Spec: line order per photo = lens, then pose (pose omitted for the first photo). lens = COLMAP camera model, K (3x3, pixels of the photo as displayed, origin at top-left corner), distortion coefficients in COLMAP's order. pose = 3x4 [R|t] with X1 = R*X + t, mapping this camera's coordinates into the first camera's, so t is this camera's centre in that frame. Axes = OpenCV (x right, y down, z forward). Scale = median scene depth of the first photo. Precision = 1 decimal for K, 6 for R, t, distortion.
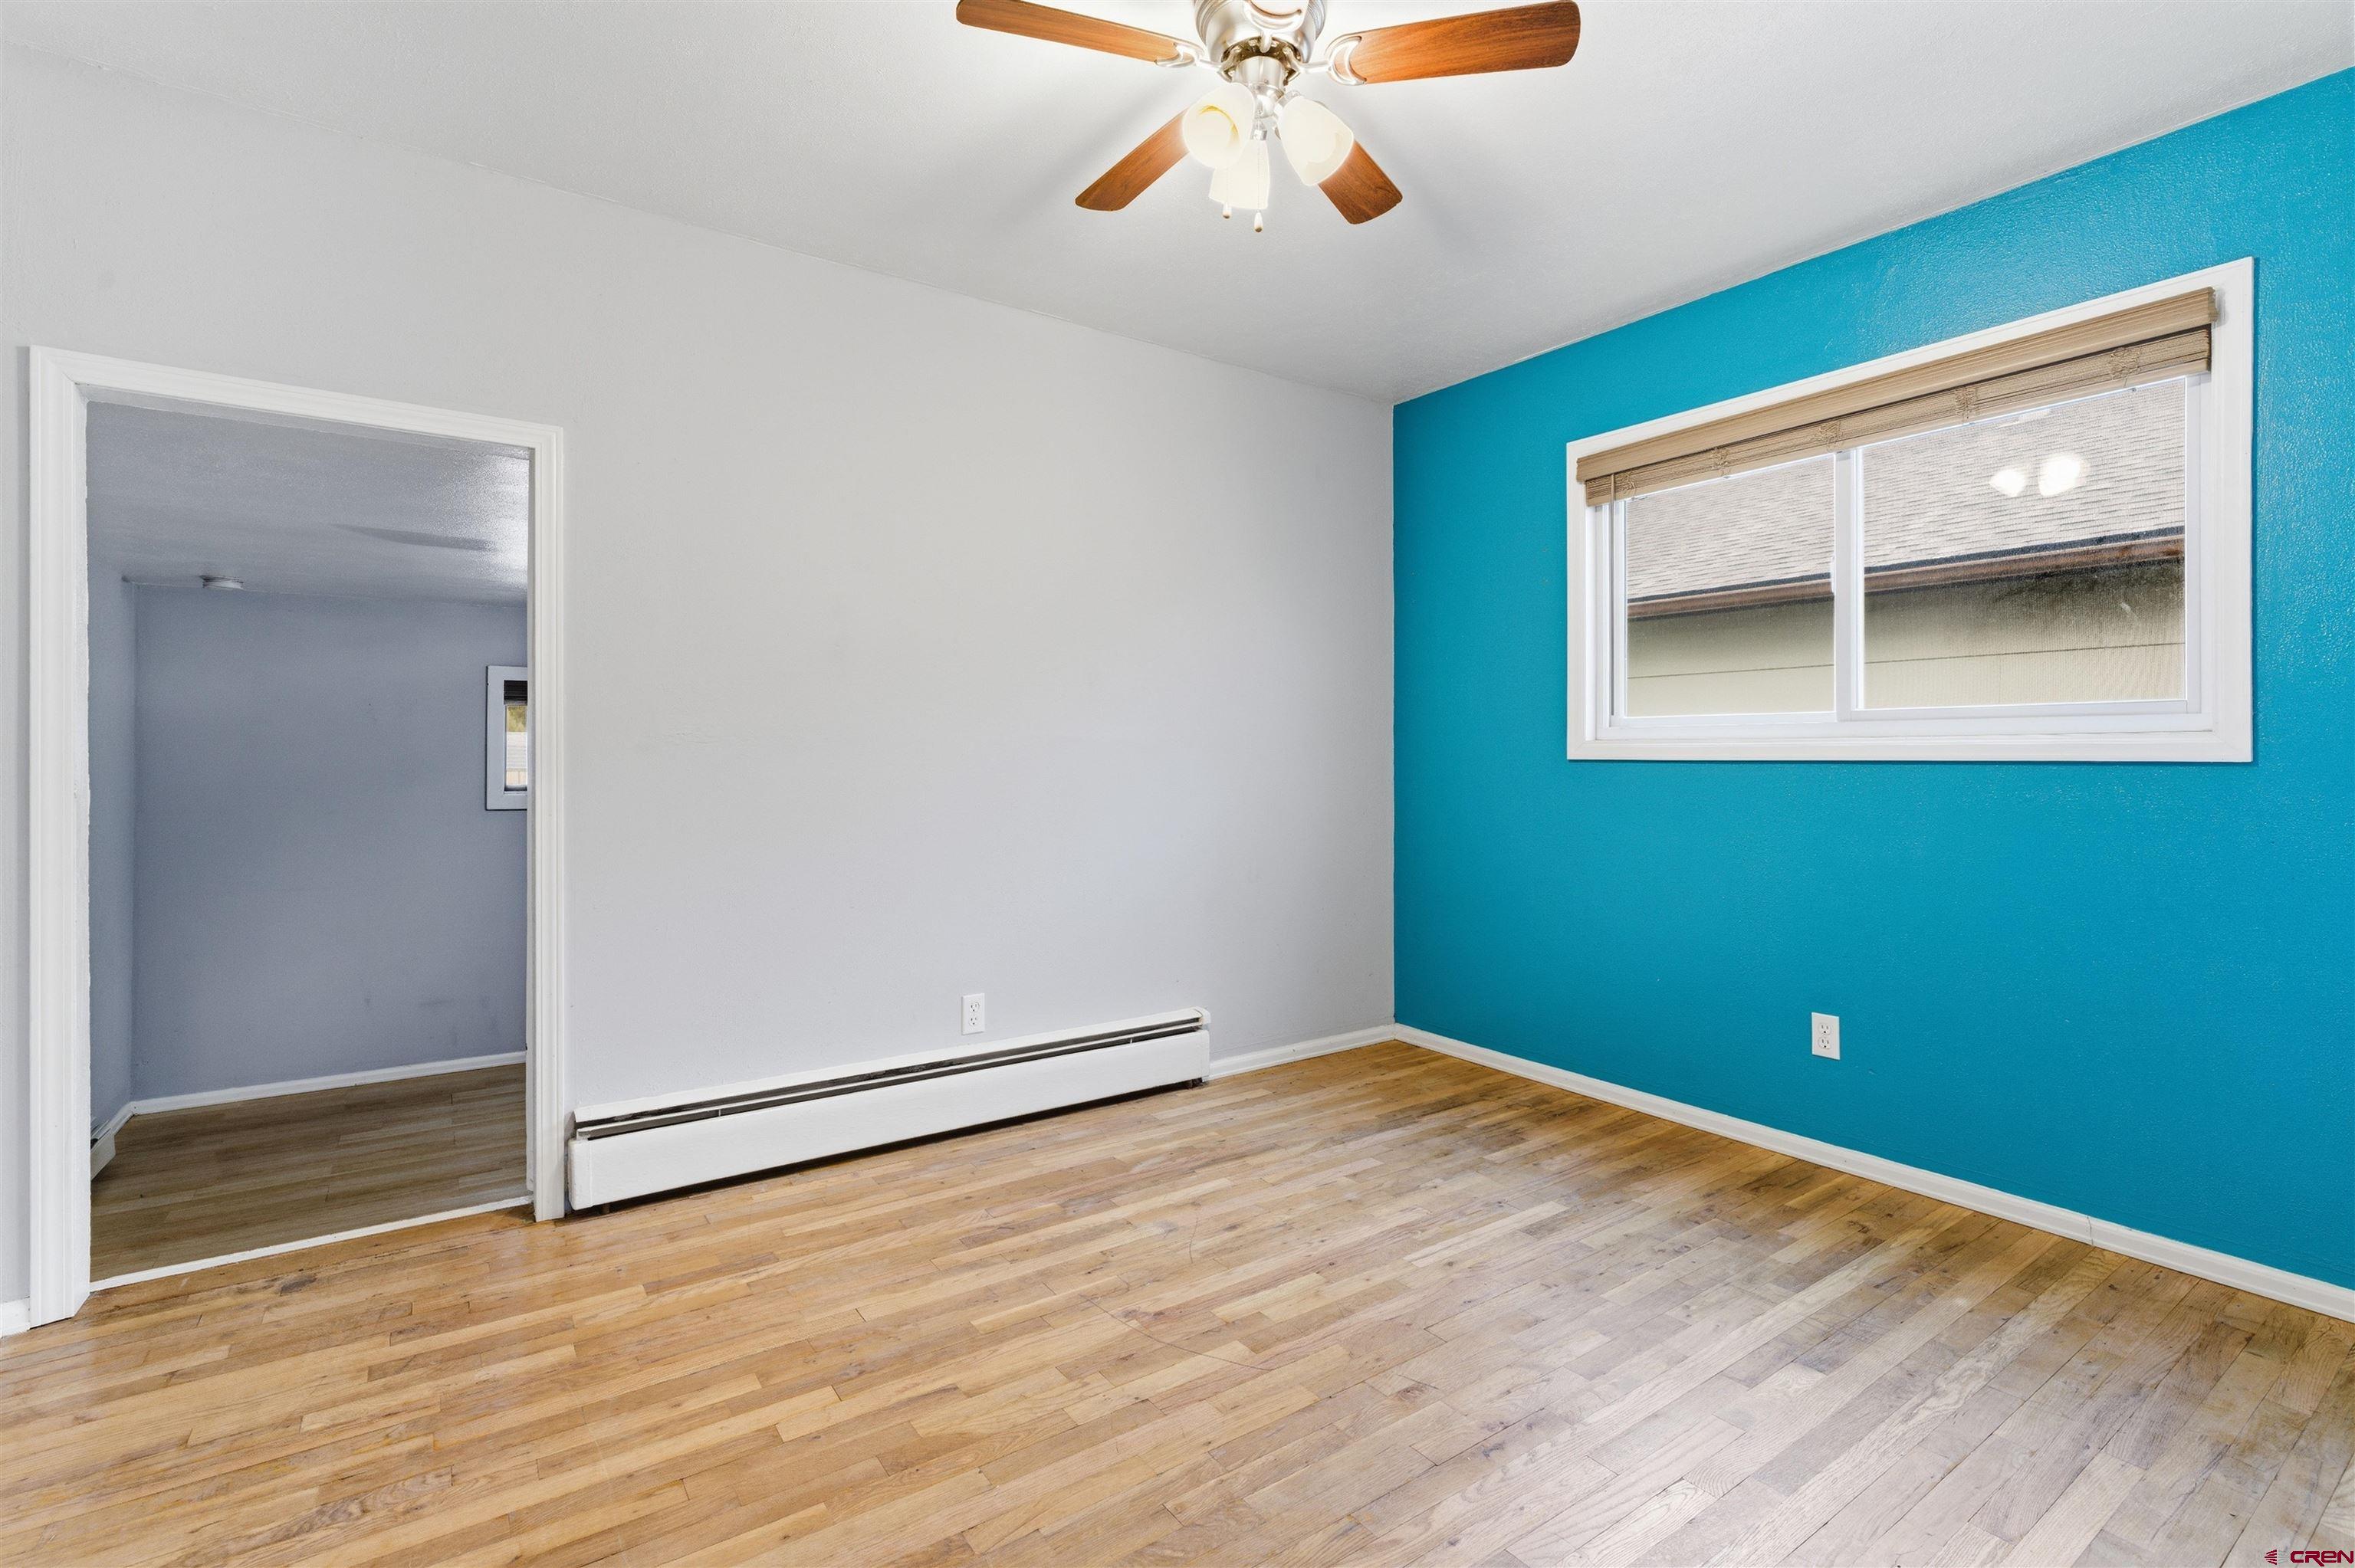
lens RADIAL K [[1074.3, 0, 1198.7], [0, 1074.3, 760.3], [0, 0, 1]] dist [0.021703, 0.002234]
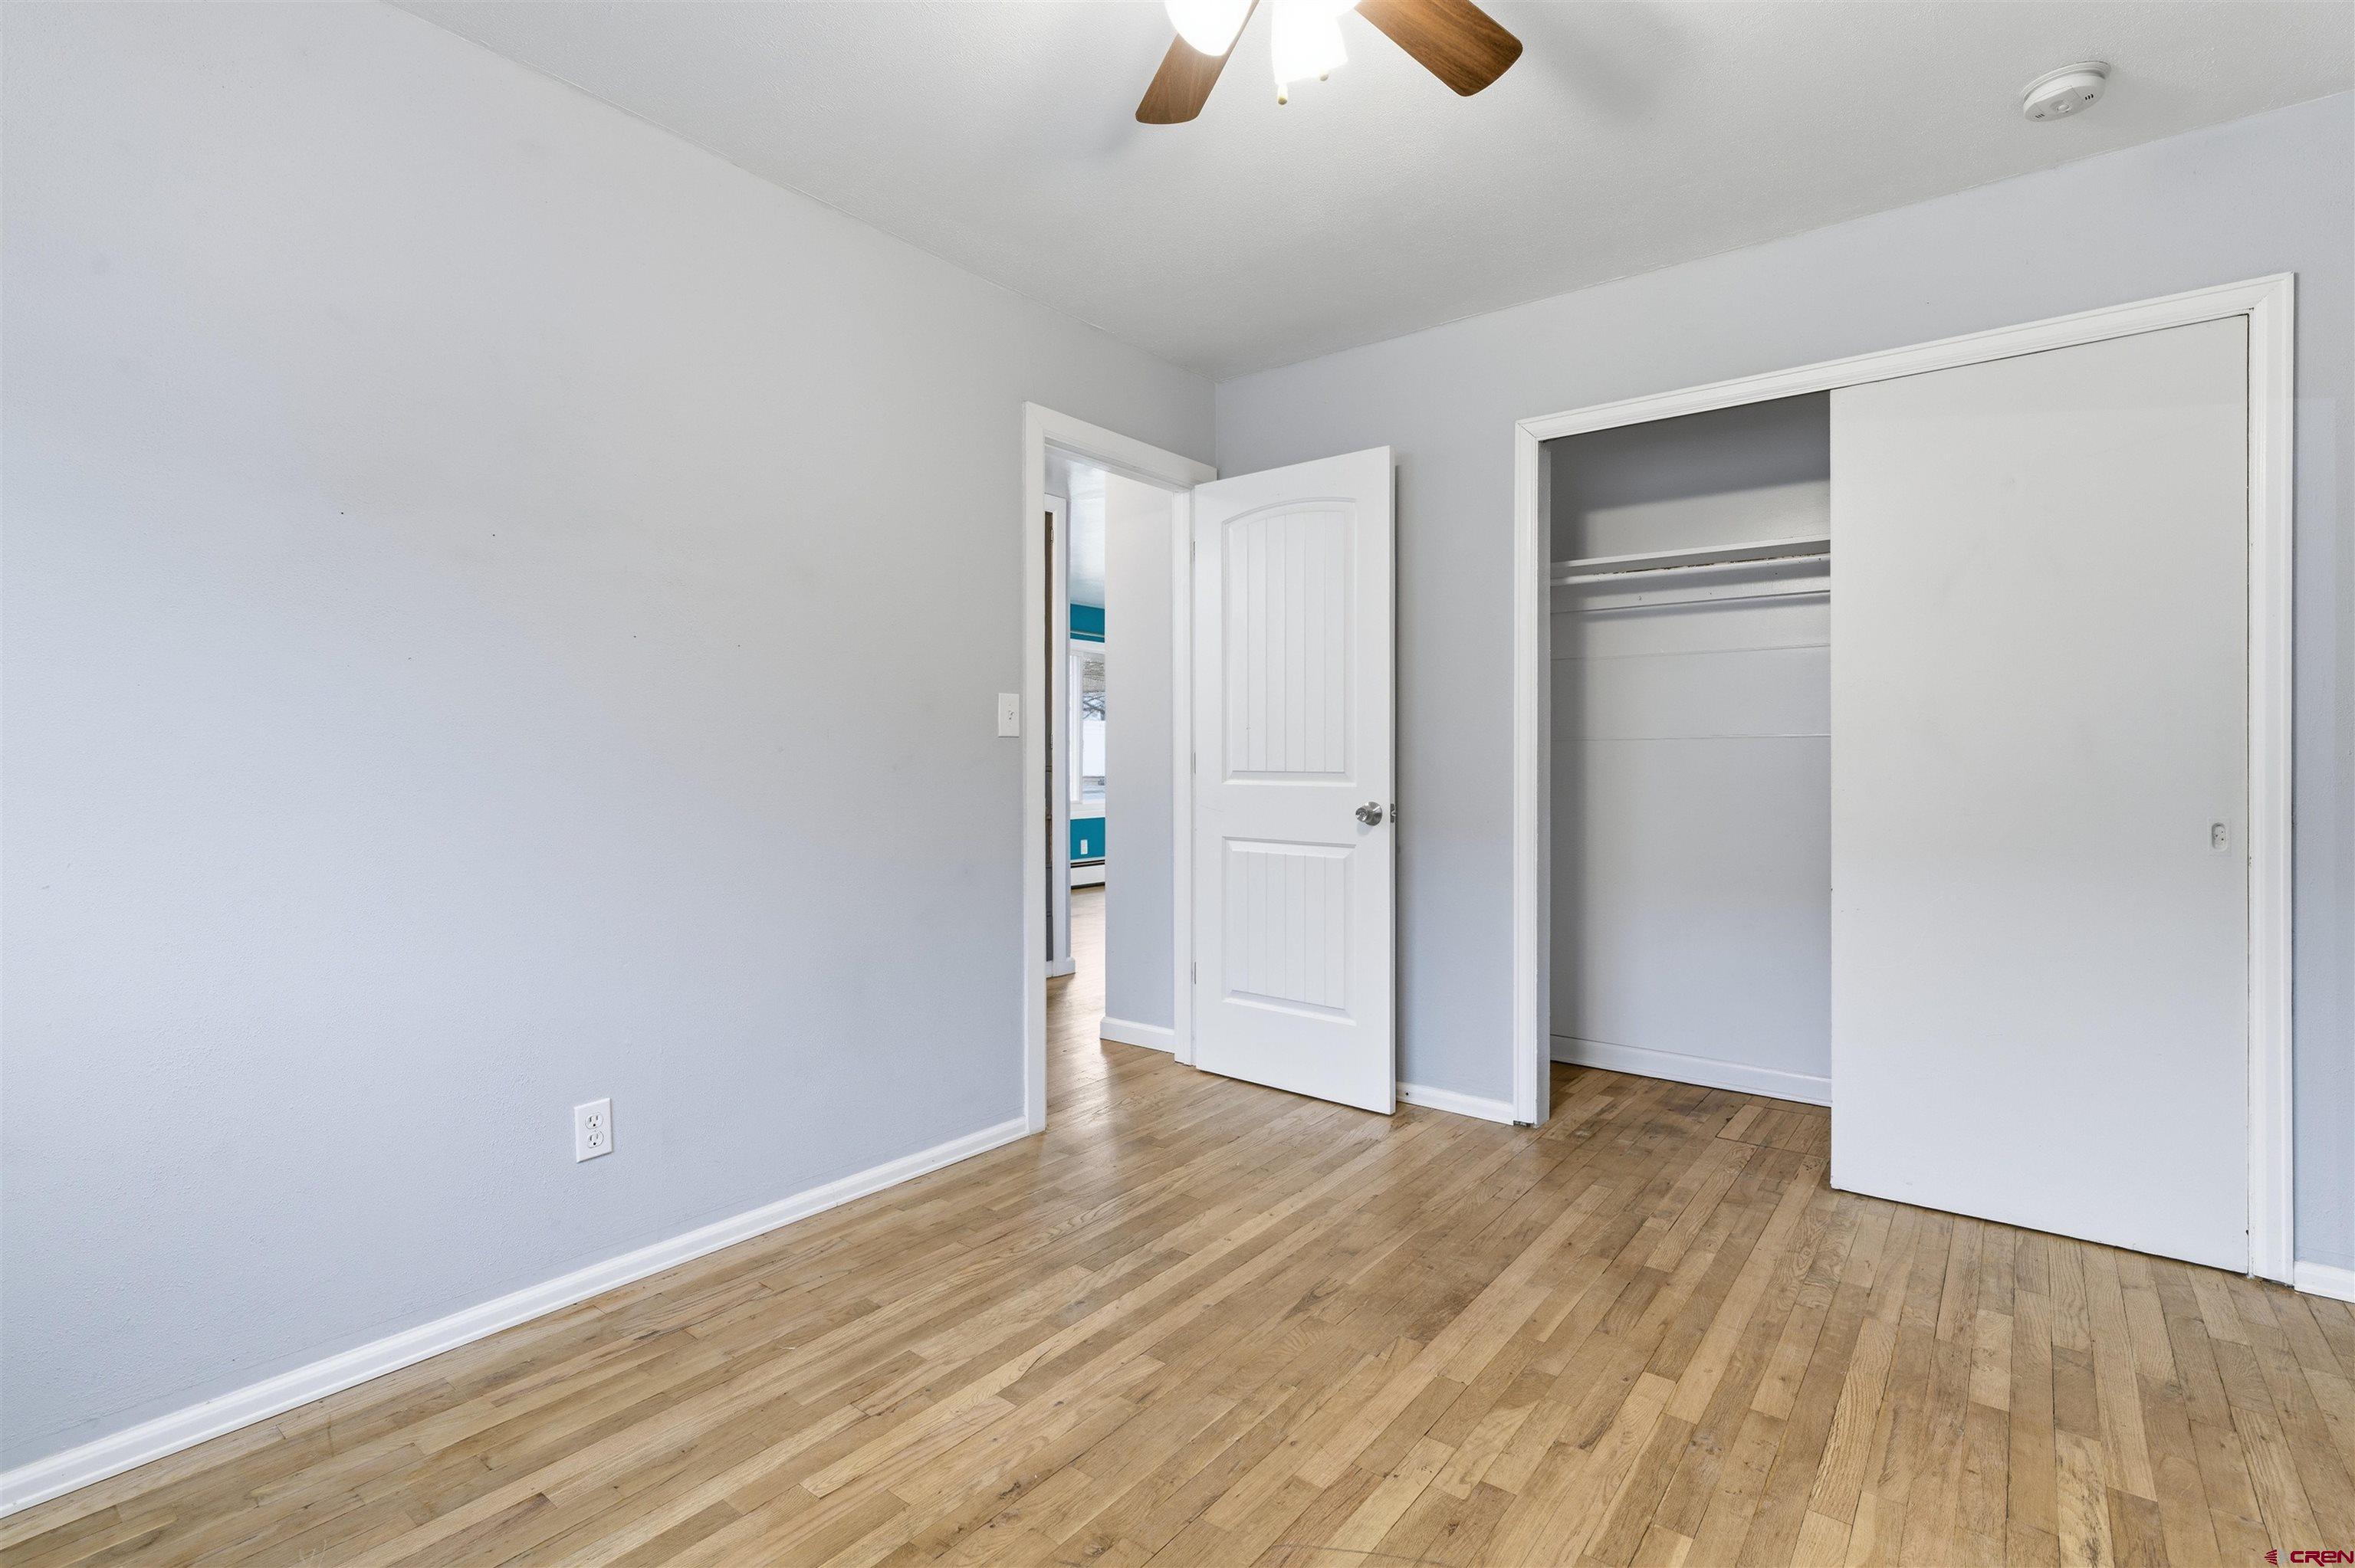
lens RADIAL K [[1074.3, 0, 1178.8], [0, 1074.3, 774.6], [0, 0, 1]] dist [0.021703, 0.002234]
pose [[-0.960367, -0.000116, -0.278738, 0.372662], [-0.002791, 0.999954, 0.009199, 0.002423], [0.278724, 0.009612, -0.960323, 1.843708]]
